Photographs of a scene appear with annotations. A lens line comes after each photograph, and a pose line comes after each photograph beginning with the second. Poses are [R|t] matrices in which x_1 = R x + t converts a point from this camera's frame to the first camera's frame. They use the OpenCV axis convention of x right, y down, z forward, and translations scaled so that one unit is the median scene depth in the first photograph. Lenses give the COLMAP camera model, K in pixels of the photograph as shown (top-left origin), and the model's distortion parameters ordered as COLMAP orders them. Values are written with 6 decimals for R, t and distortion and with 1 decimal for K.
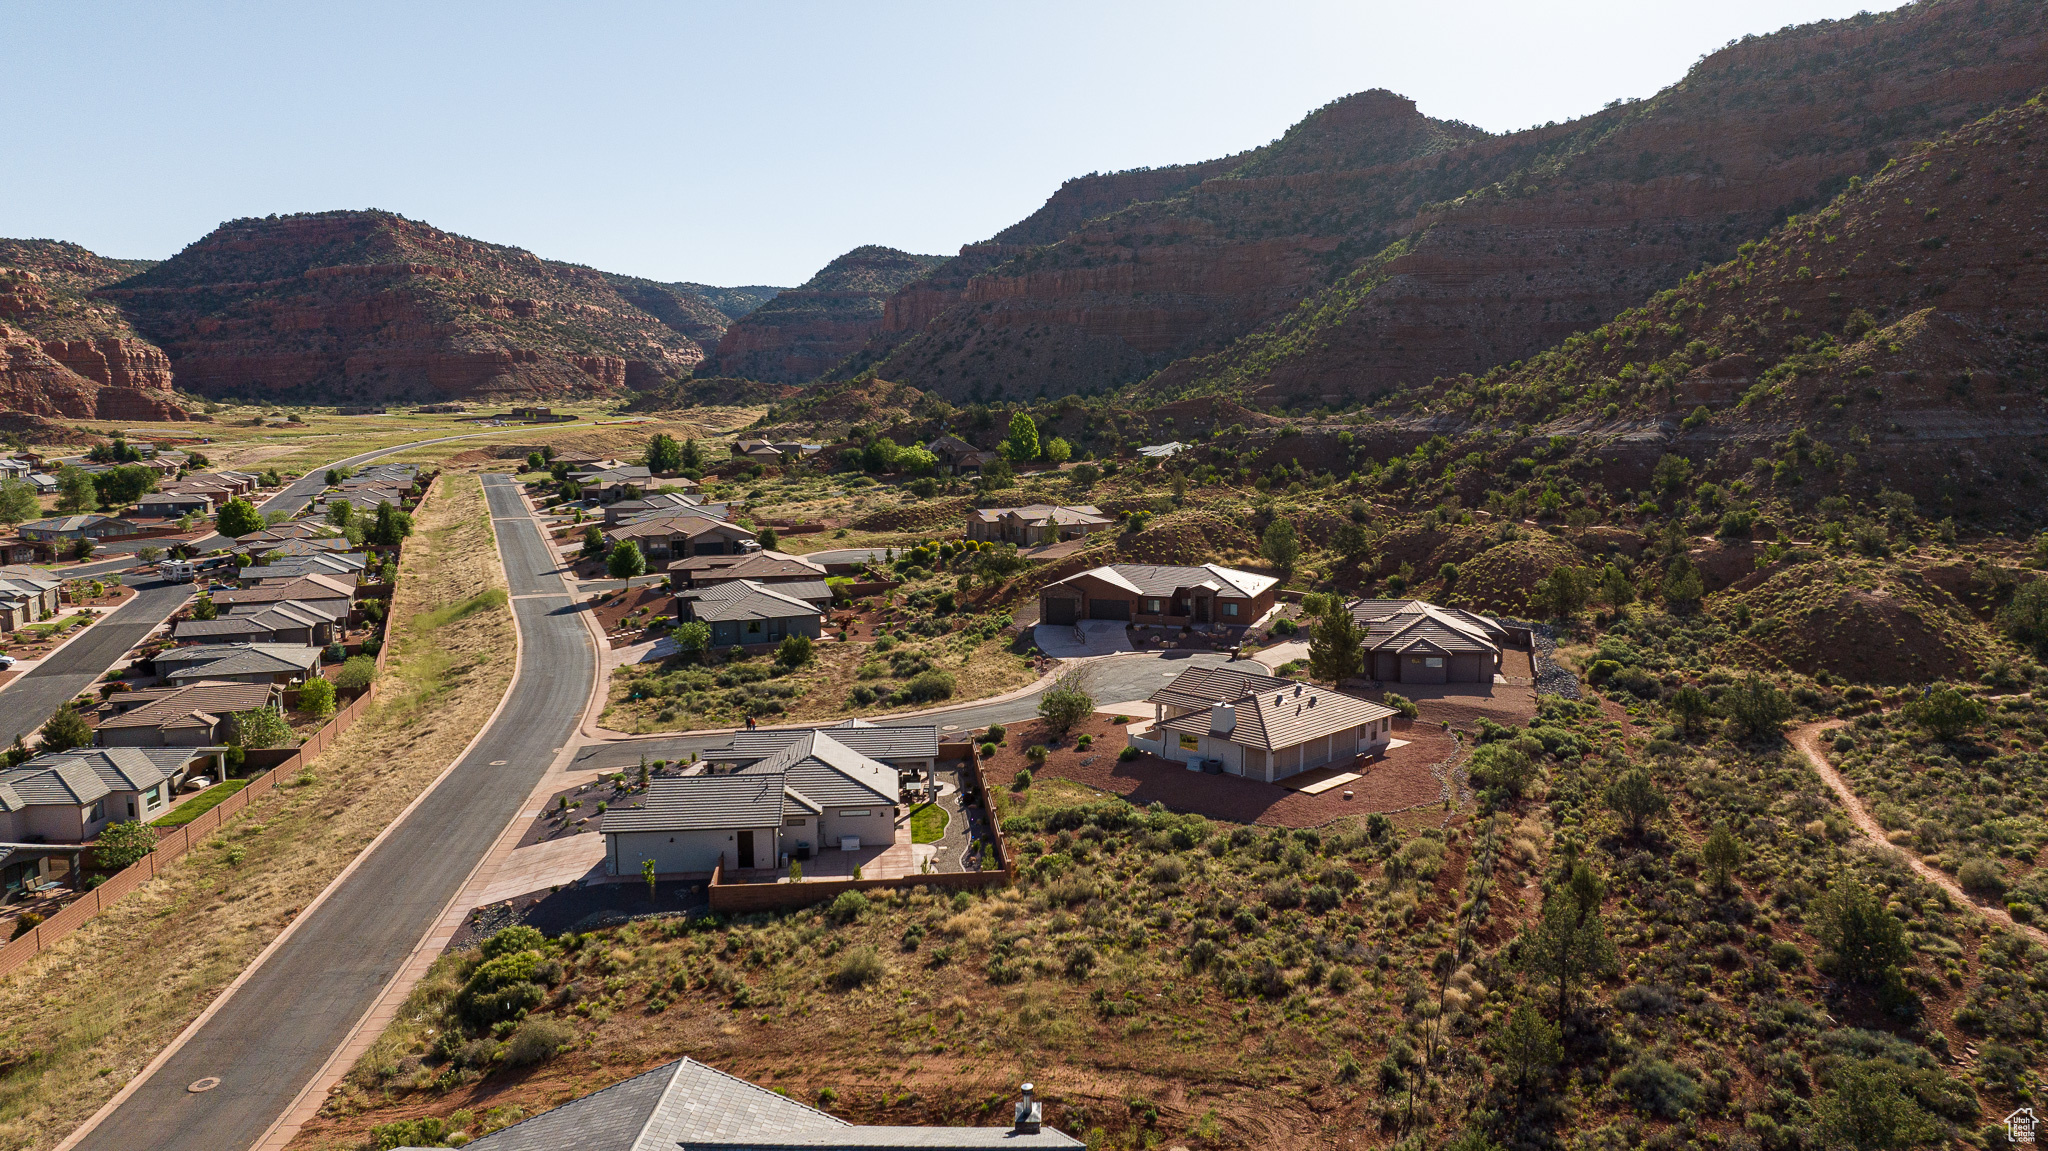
lens RADIAL K [[1434.3, 0, 1026.1], [0, 1434.3, 563.5], [0, 0, 1]] dist [-0.085689, 0.096374]
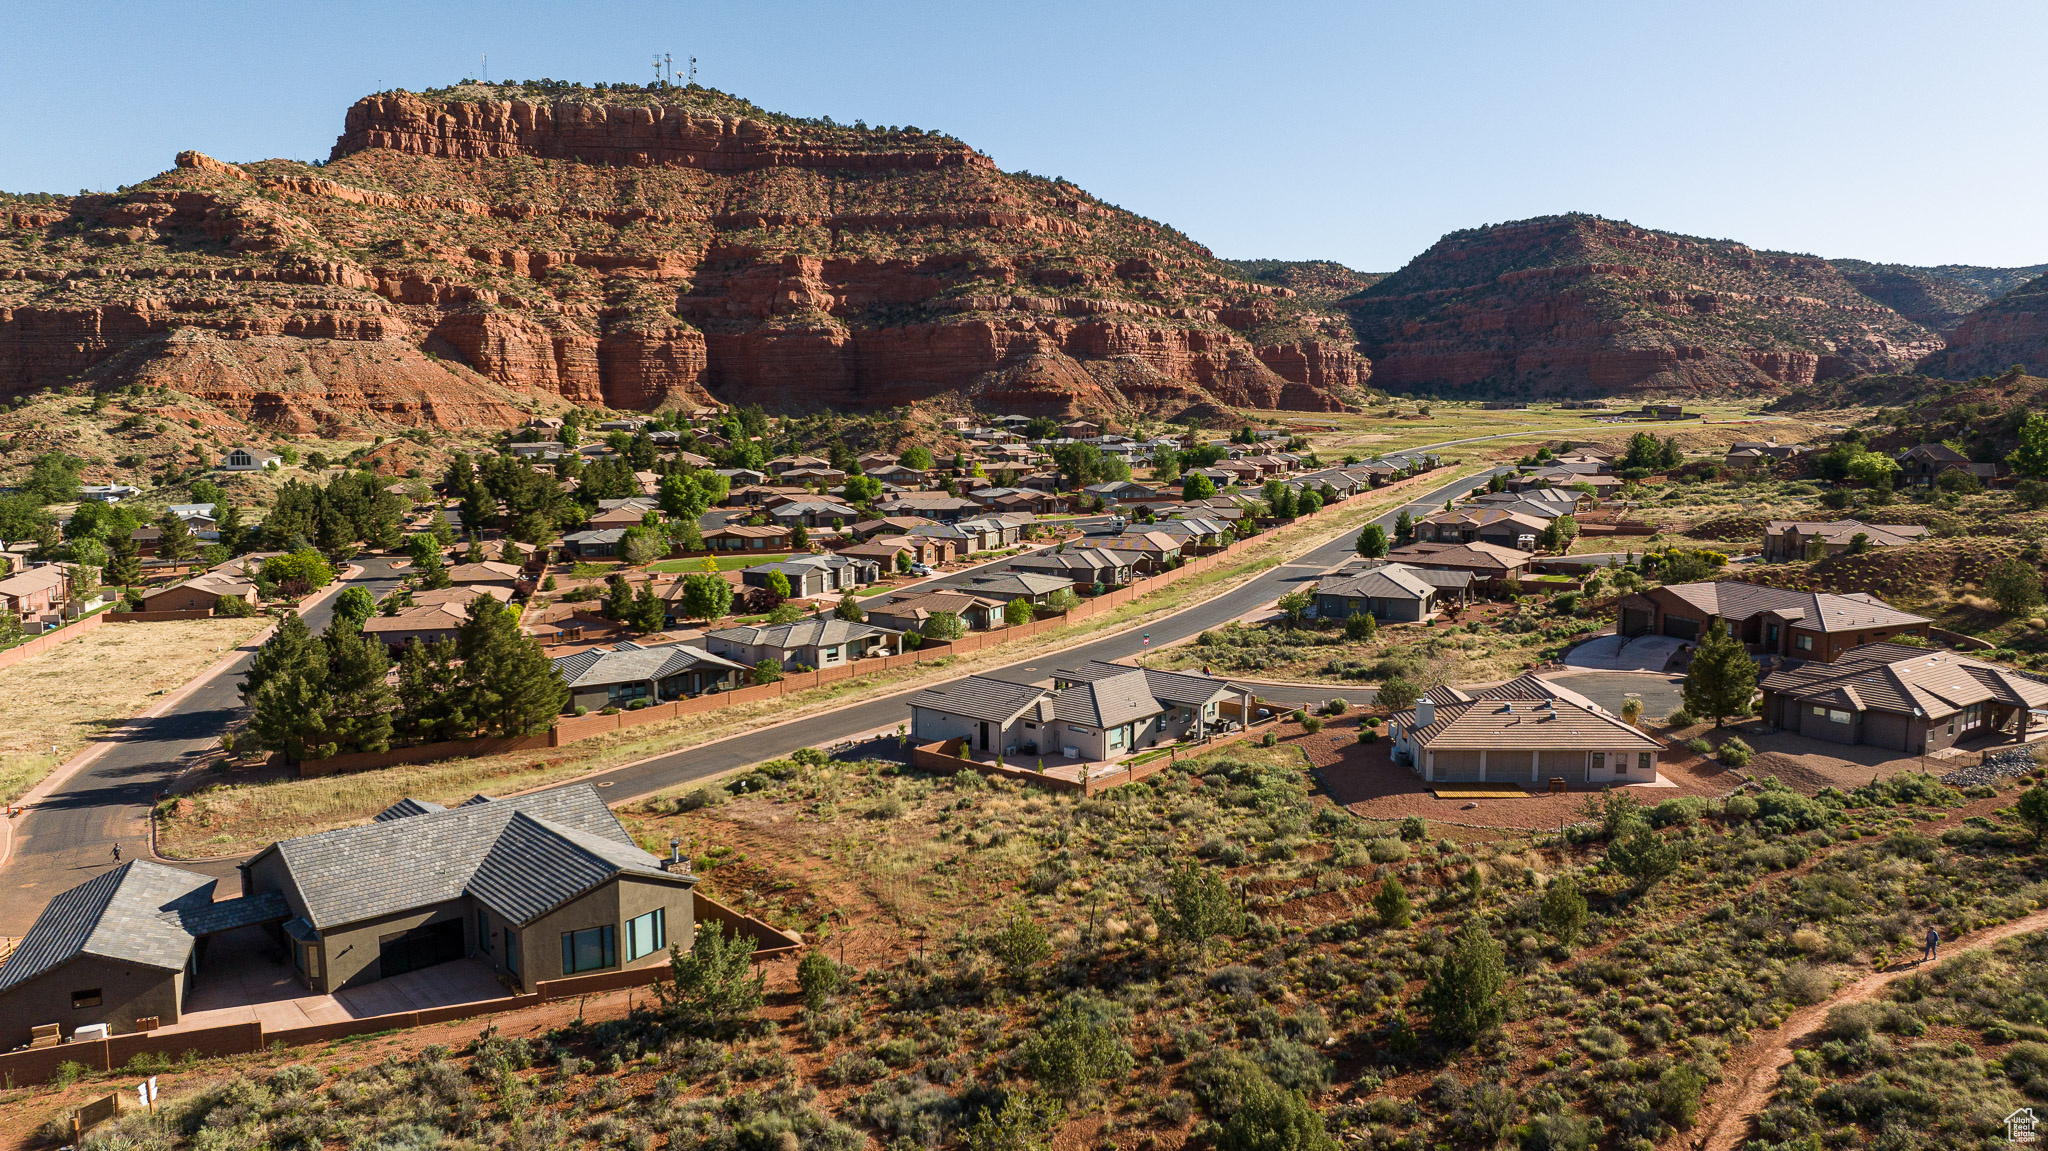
lens RADIAL K [[1434.3, 0, 1026.1], [0, 1434.3, 563.5], [0, 0, 1]] dist [-0.085689, 0.096374]
pose [[0.669033, 0.089034, -0.737880, 0.084918], [-0.087513, 0.995330, 0.040750, -0.001573], [0.738062, 0.037311, 0.673700, 0.014522]]
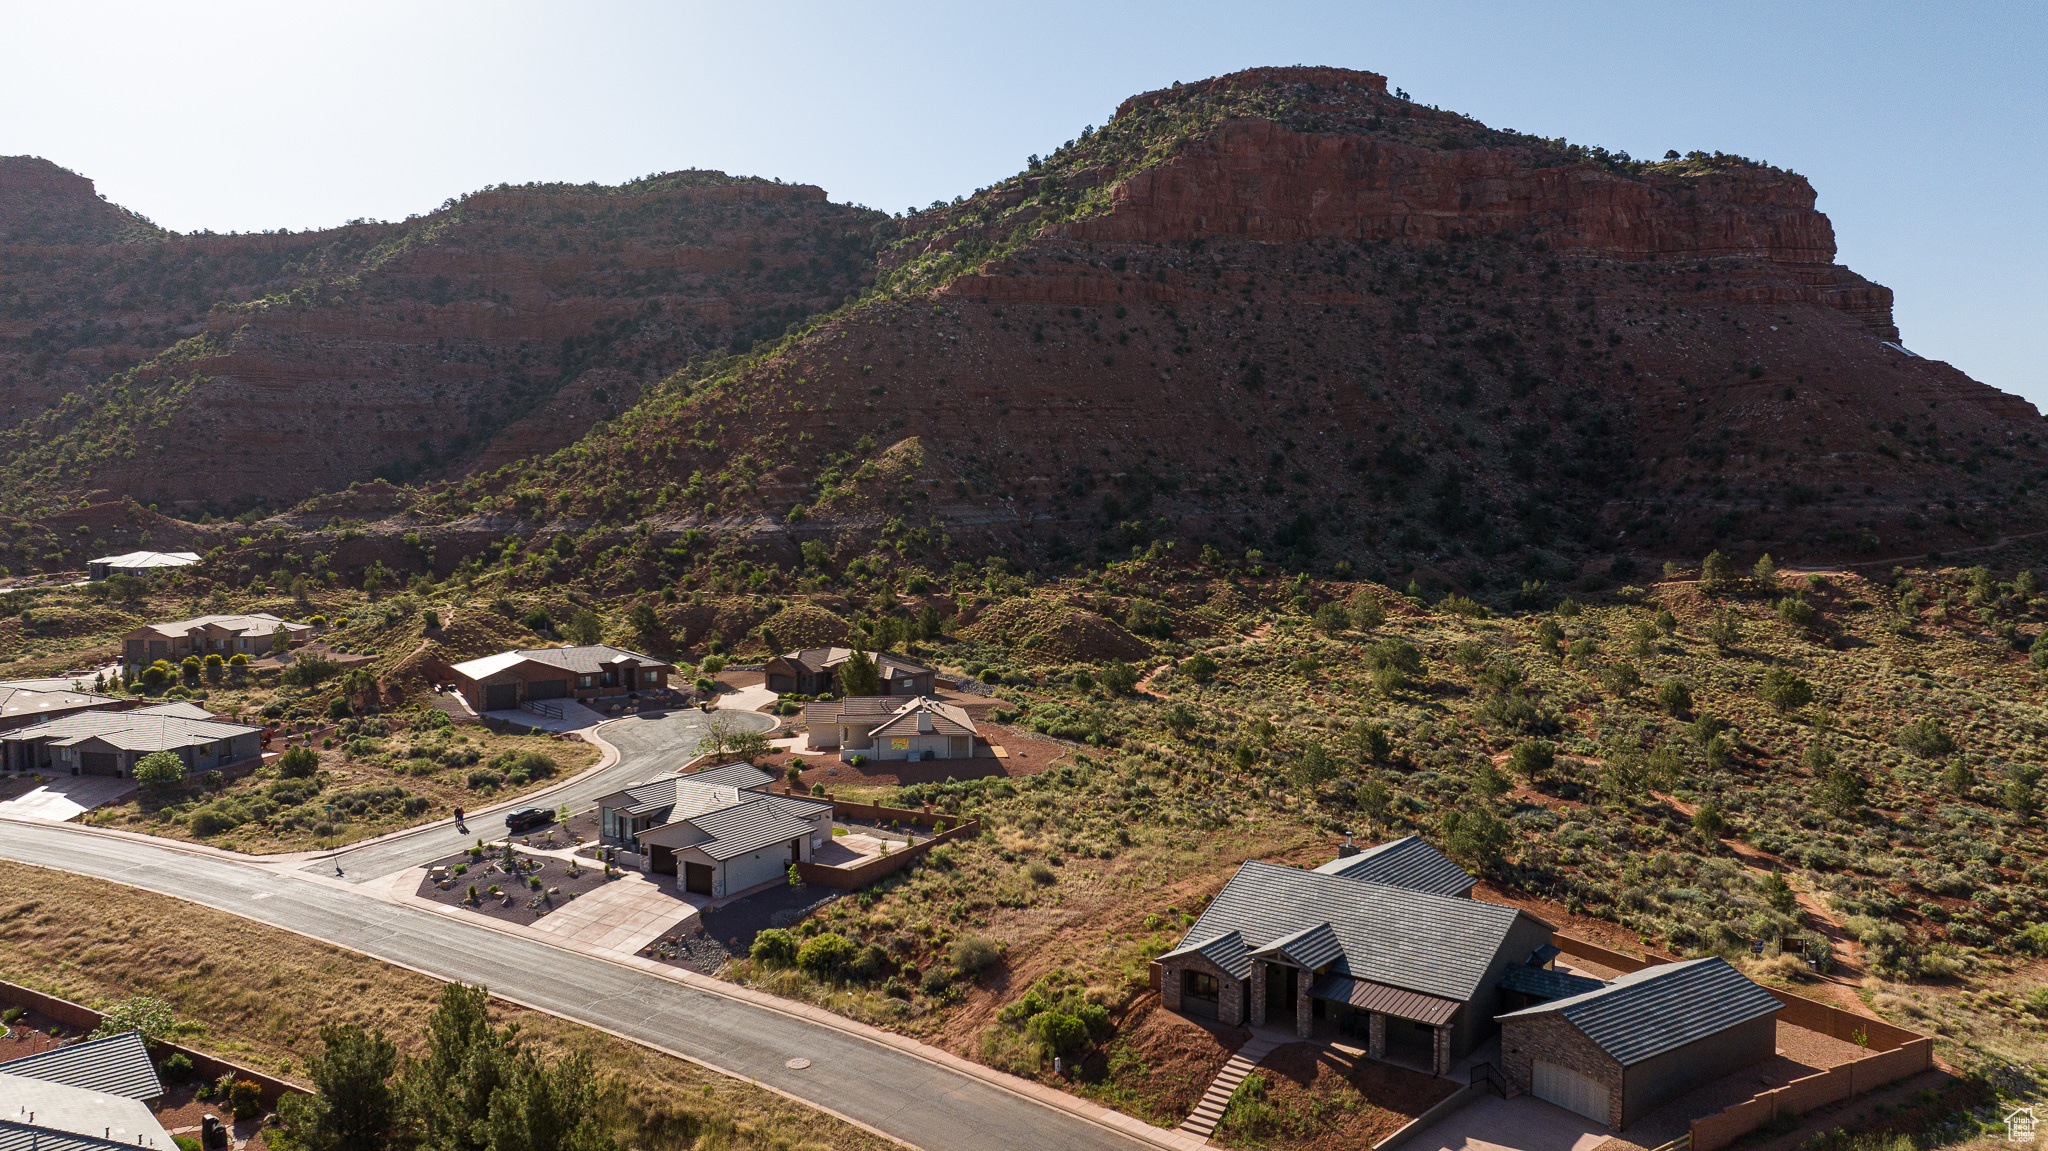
lens RADIAL K [[1434.3, 0, 1026.1], [0, 1434.3, 563.5], [0, 0, 1]] dist [-0.085689, 0.096374]
pose [[0.599729, -0.035373, 0.799421, -0.118246], [0.094718, 0.995137, -0.027025, 0.000137], [-0.794577, 0.091927, 0.600164, 0.006146]]
